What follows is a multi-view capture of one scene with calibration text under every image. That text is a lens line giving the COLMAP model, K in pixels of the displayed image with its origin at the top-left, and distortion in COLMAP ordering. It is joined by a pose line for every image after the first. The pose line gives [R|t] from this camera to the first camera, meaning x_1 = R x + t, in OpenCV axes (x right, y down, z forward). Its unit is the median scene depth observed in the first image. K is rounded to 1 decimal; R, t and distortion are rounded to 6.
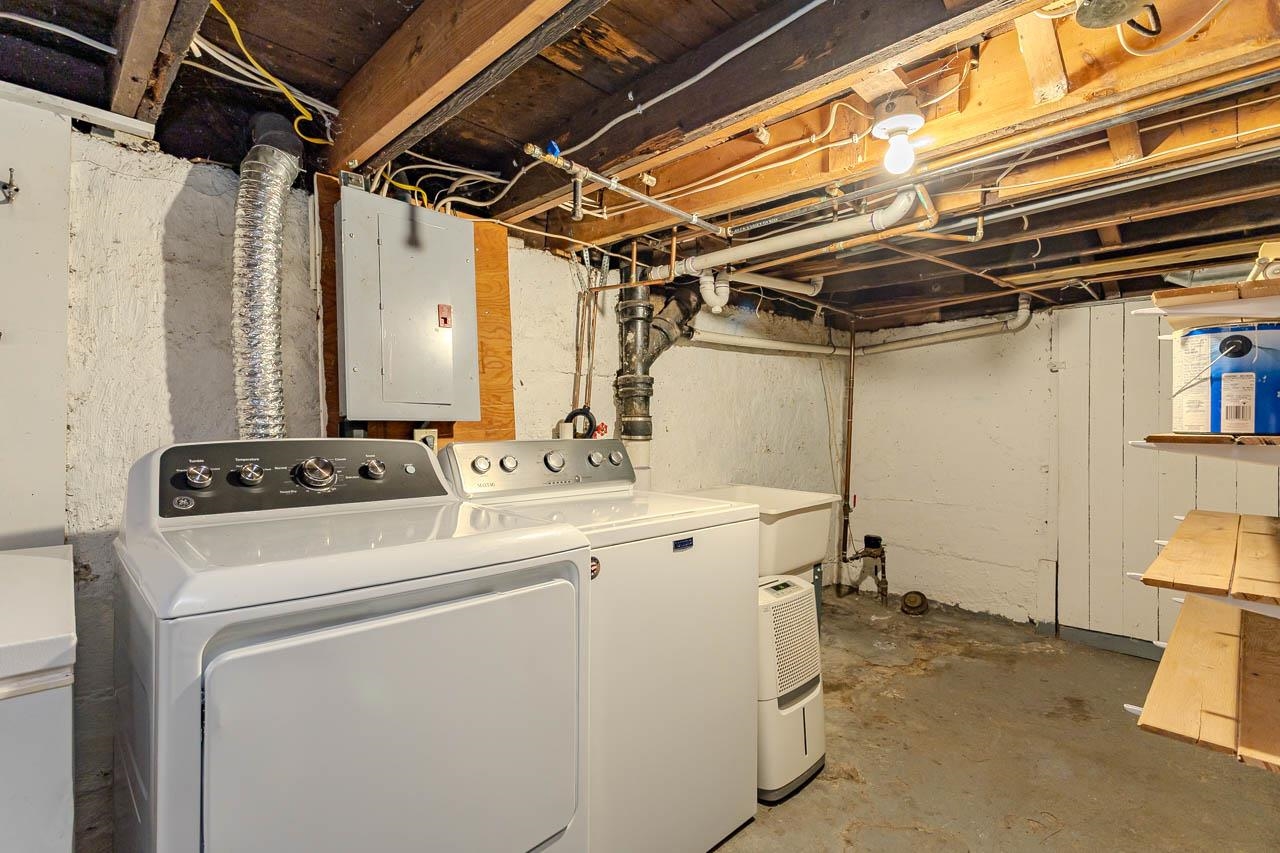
lens RADIAL K [[606.9, 0, 631.0], [0, 606.9, 422.2], [0, 0, 1]] dist [-0.006351, 0.003620]
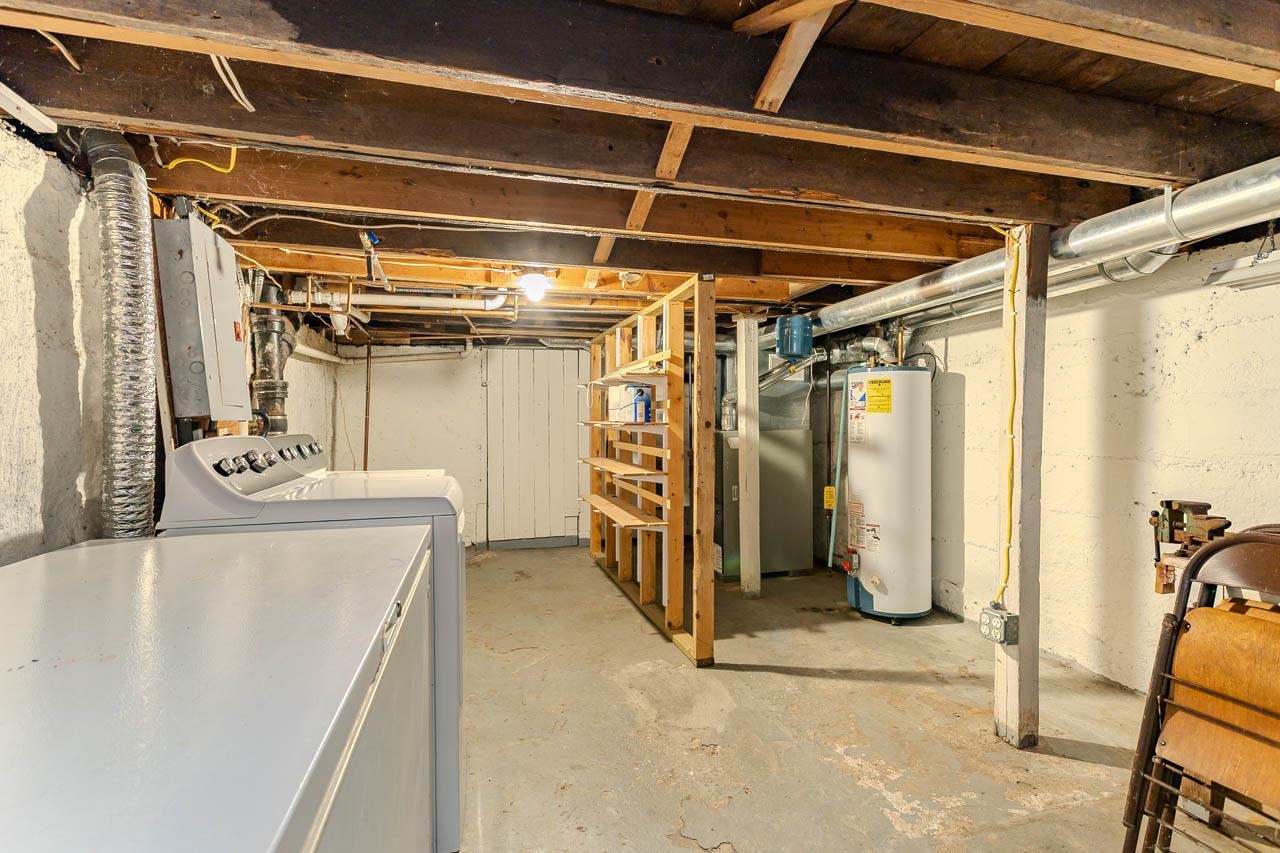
lens RADIAL K [[606.9, 0, 644.5], [0, 606.9, 423.6], [0, 0, 1]] dist [-0.006351, 0.003620]
pose [[0.469752, -0.015292, 0.882666, -0.687618], [0.005705, 0.999882, 0.014286, -0.005727], [-0.882780, -0.001675, 0.469784, -0.177376]]
